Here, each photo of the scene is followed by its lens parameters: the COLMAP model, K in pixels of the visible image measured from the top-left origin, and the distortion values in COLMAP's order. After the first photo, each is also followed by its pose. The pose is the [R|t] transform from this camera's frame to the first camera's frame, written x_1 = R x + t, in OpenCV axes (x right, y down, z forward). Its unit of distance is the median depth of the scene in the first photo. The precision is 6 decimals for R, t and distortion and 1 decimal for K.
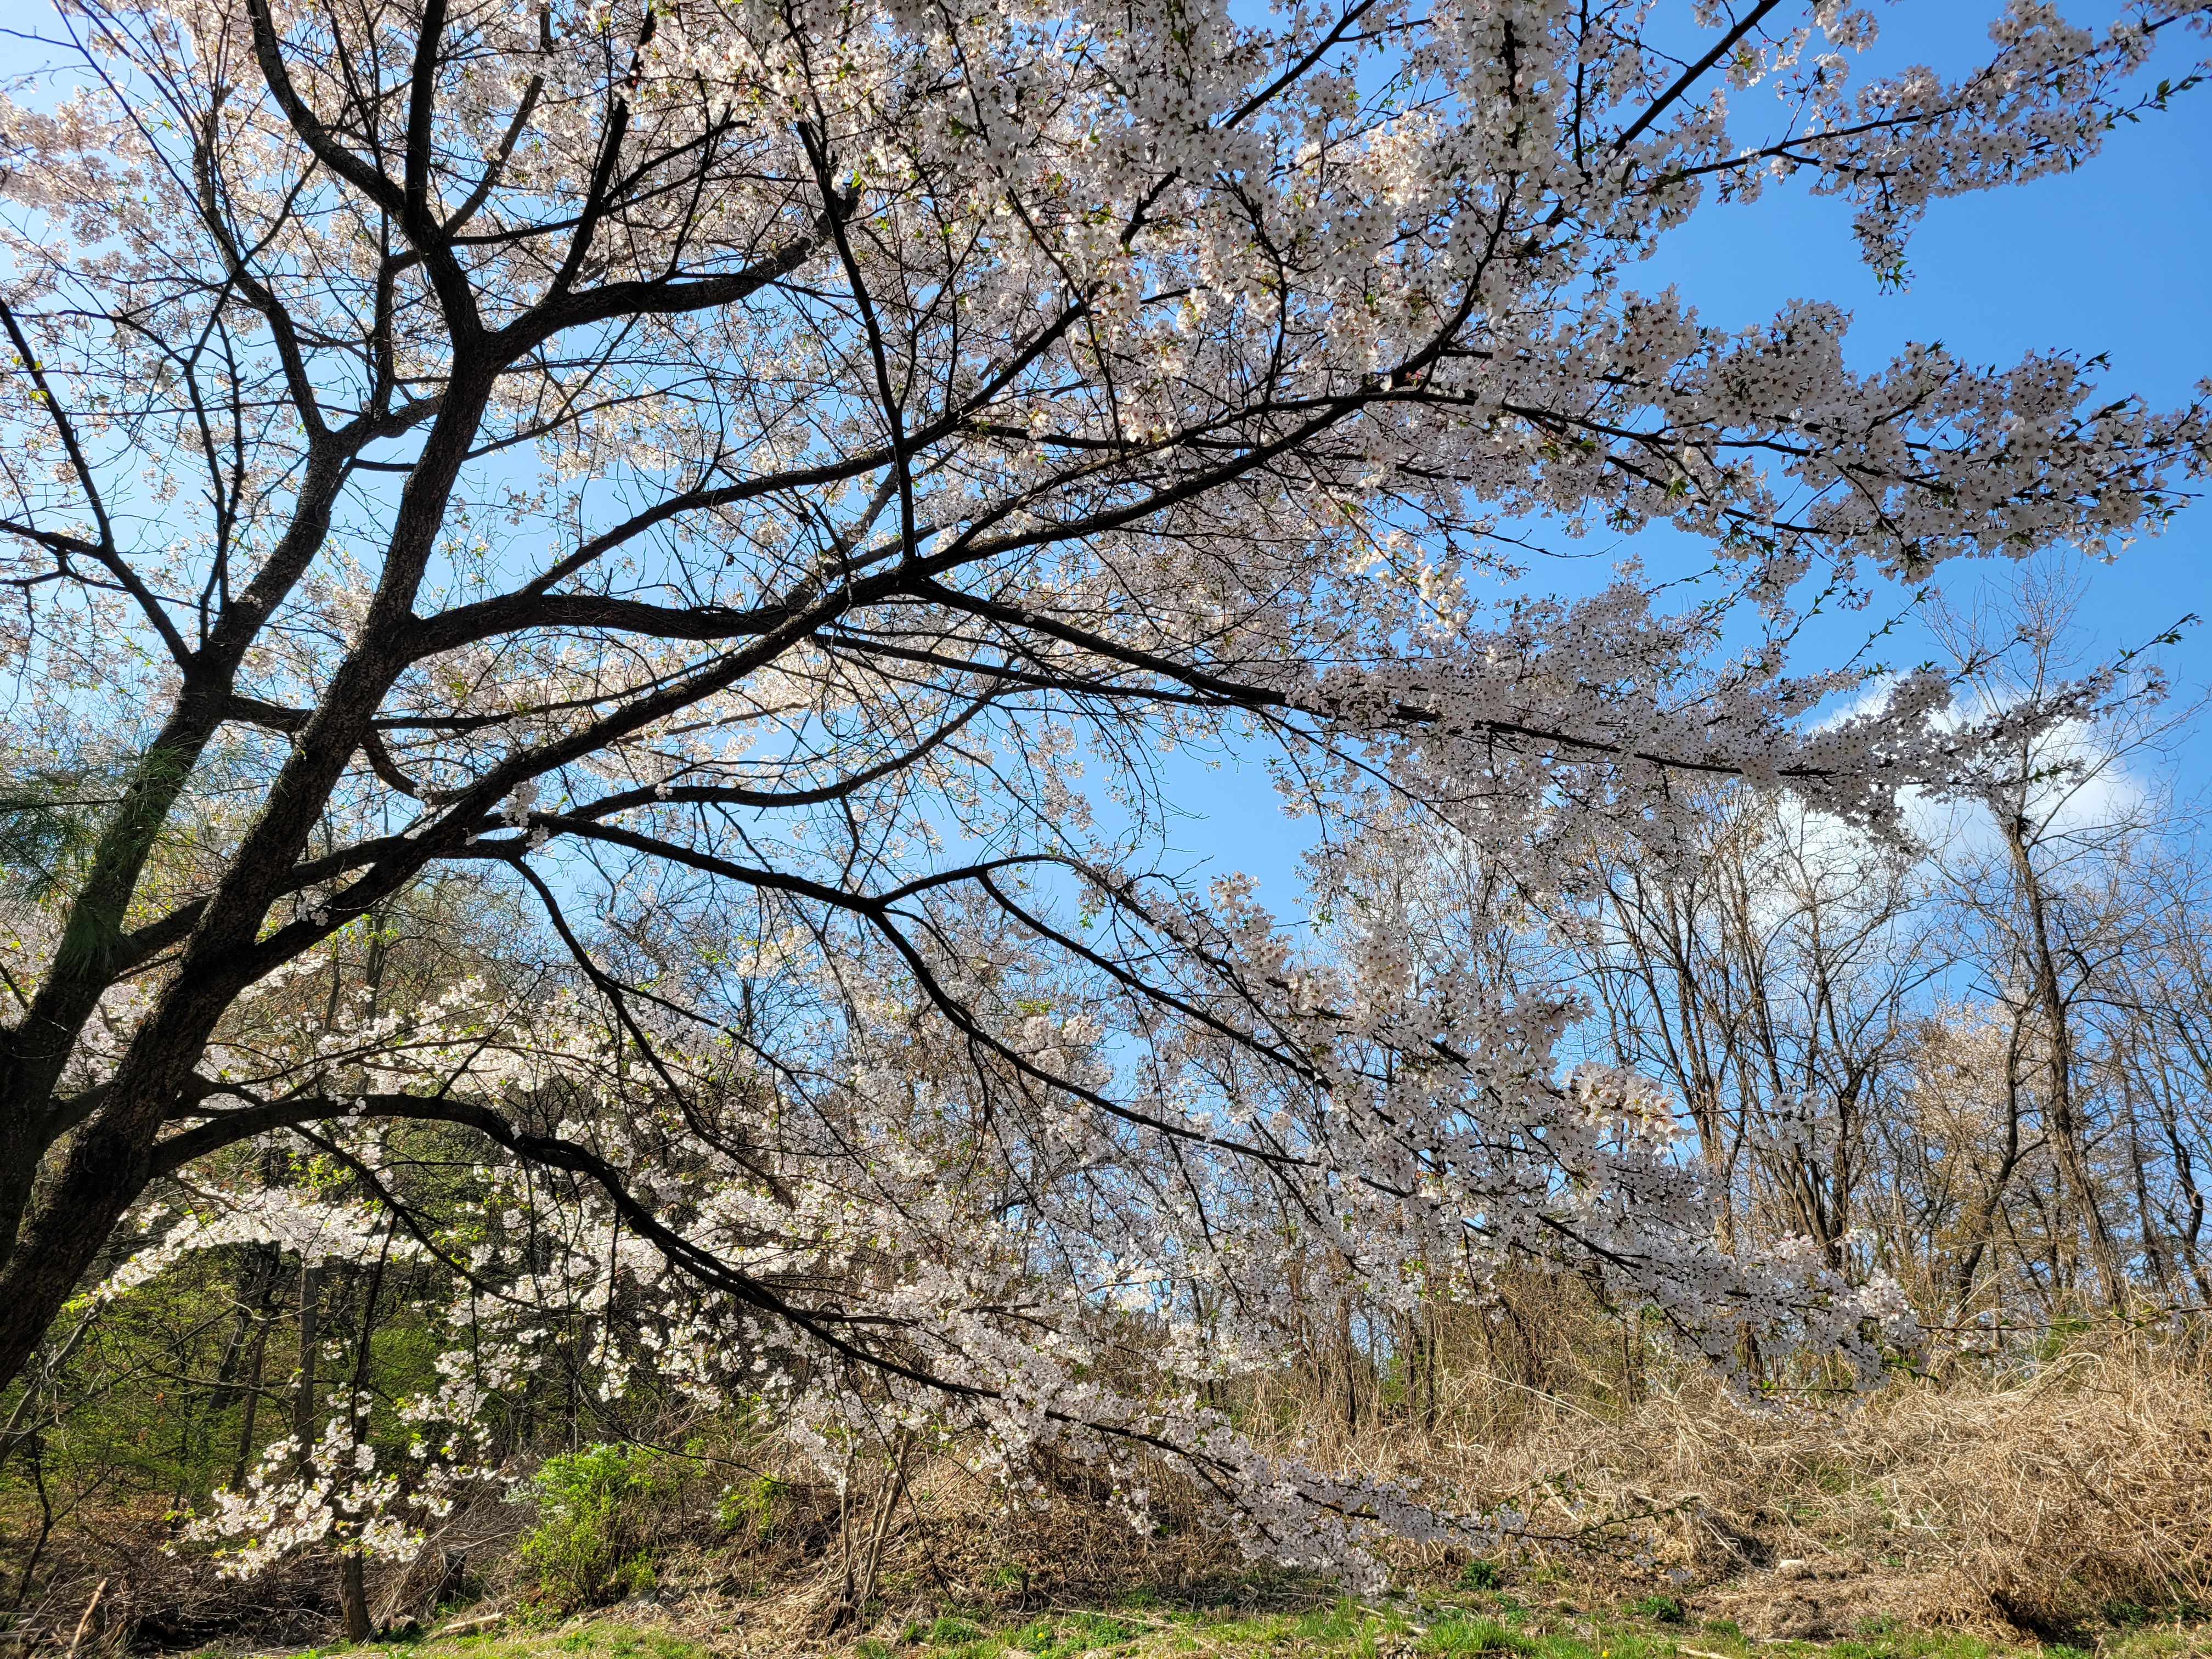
lens RADIAL K [[1614.4, 0, 1106.0], [0, 1614.4, 829.5], [0, 0, 1]] dist [0.002284, -0.032400]
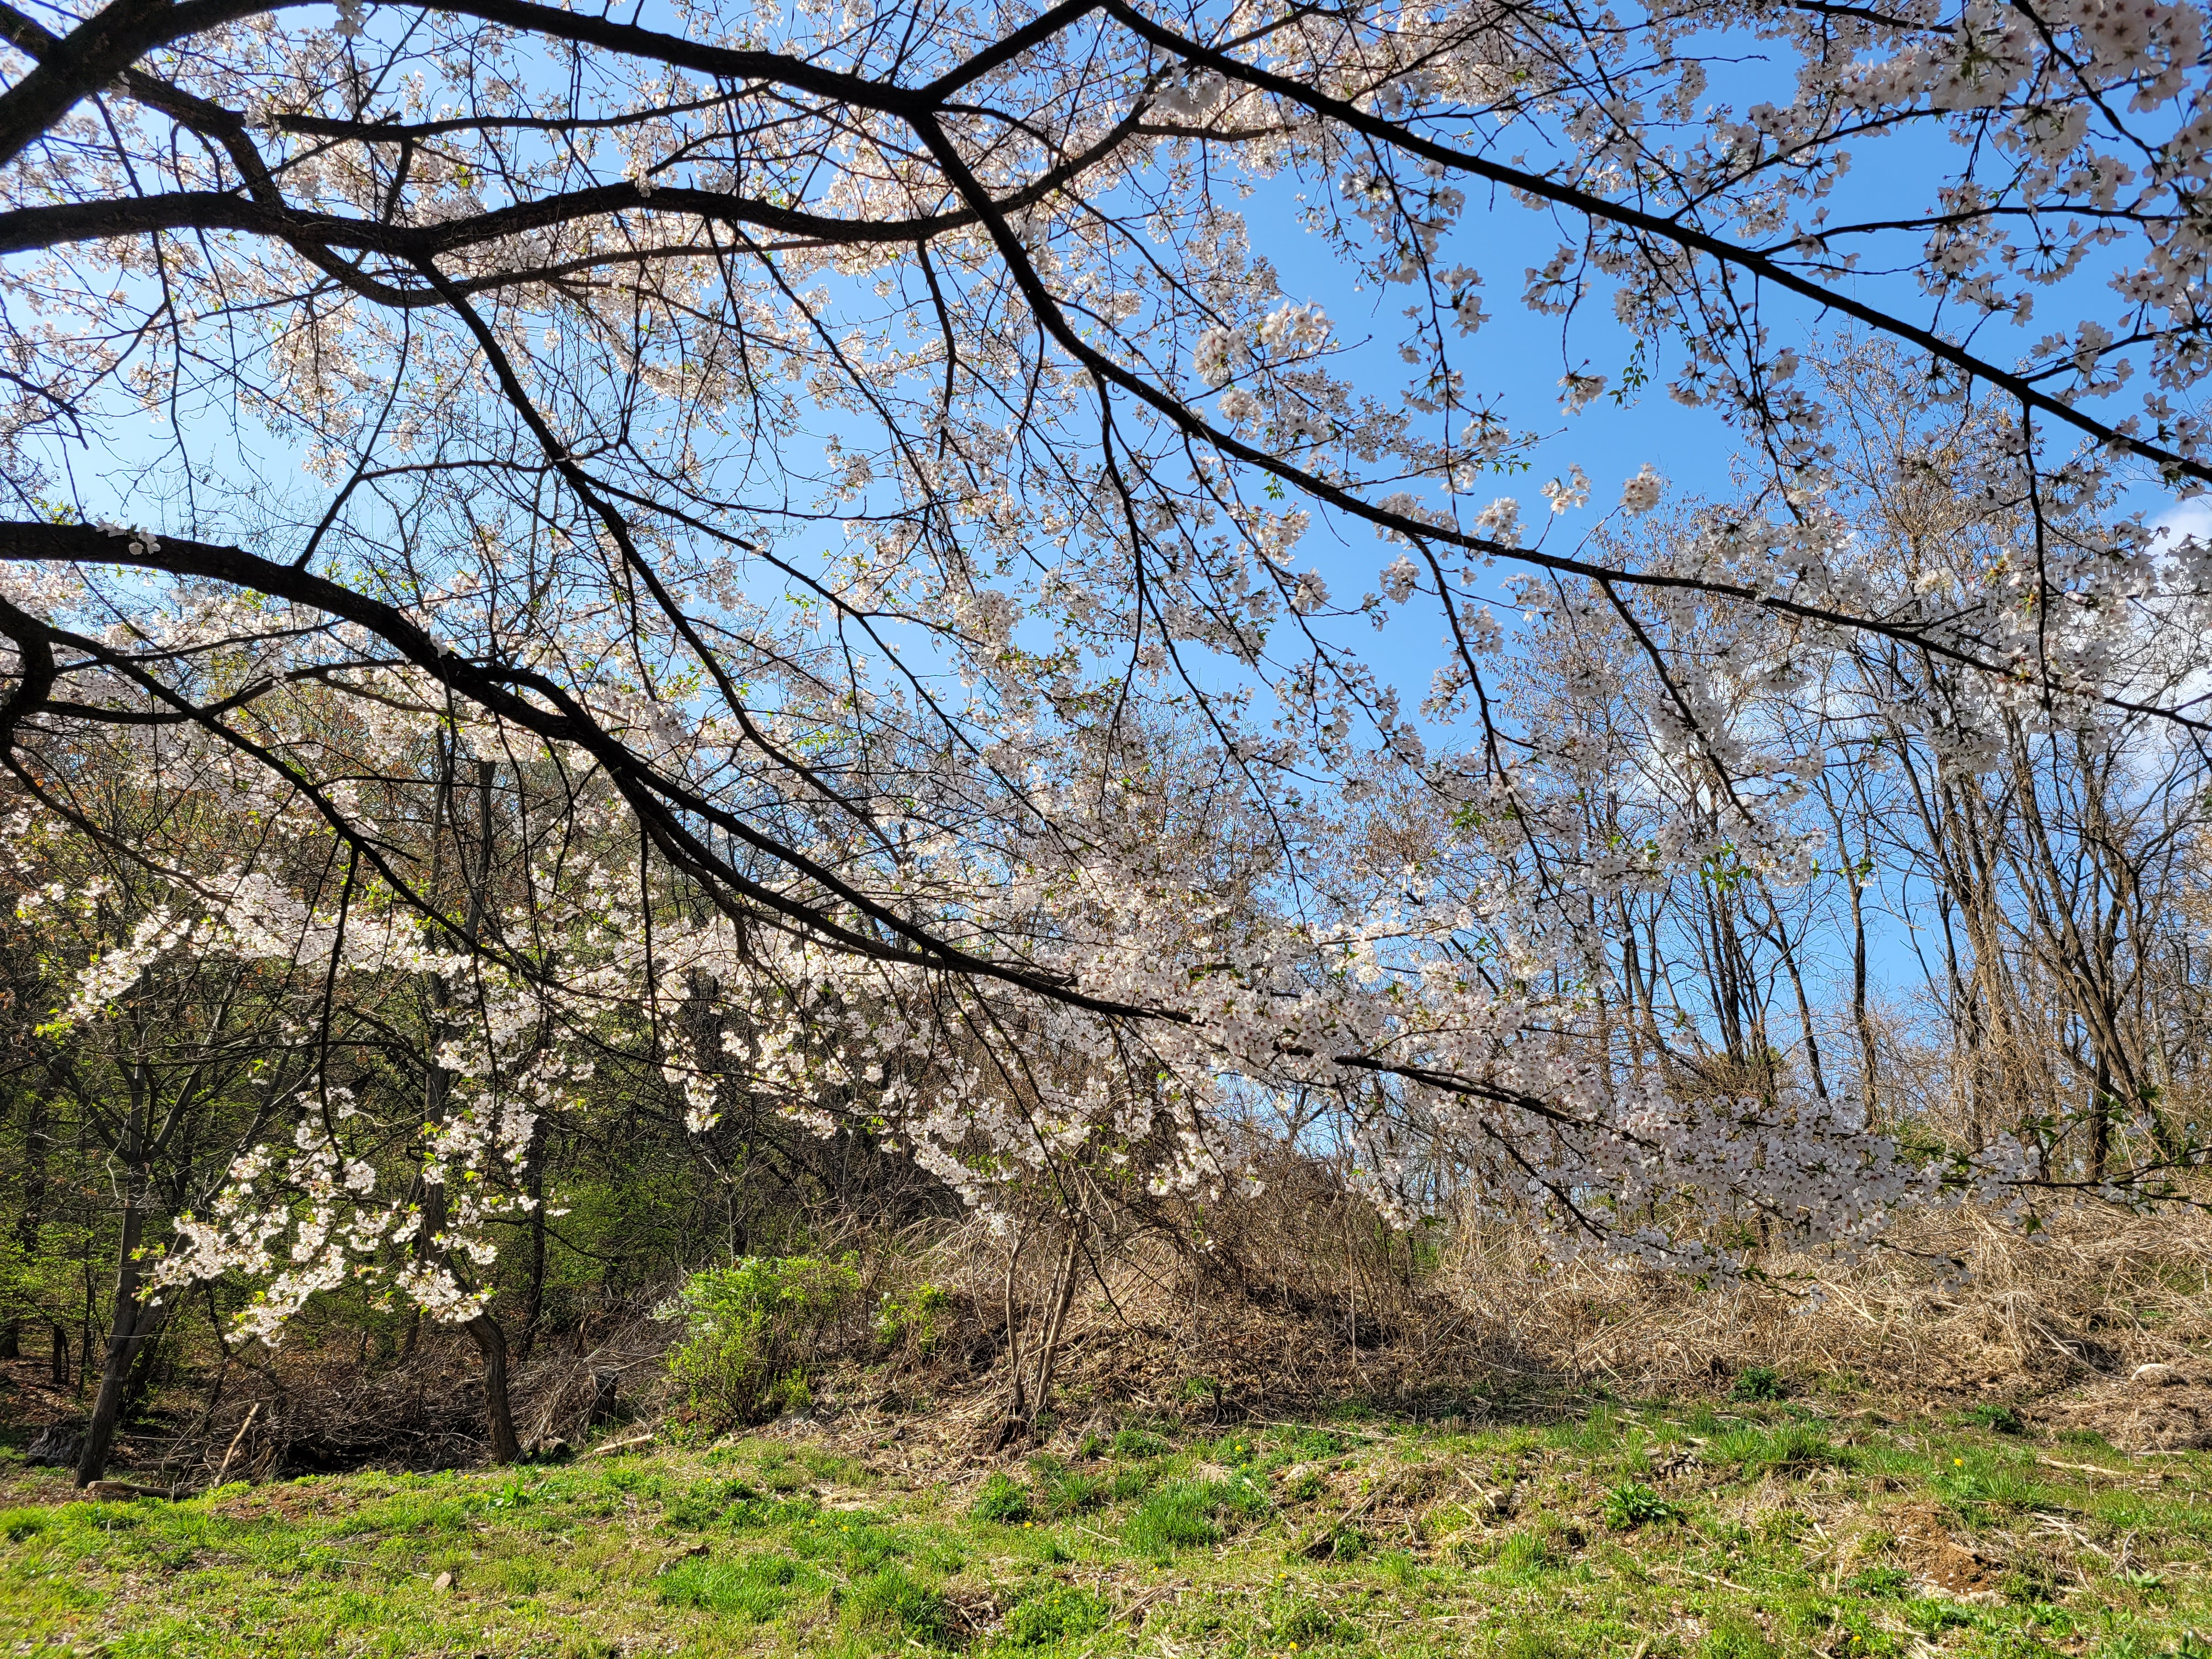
lens RADIAL K [[1614.4, 0, 1106.0], [0, 1614.4, 829.5], [0, 0, 1]] dist [0.002284, -0.032400]
pose [[0.994463, -0.031918, -0.100126, -0.013239], [0.039118, 0.996724, 0.070789, 0.099838], [0.097538, -0.074314, 0.992453, 0.151811]]
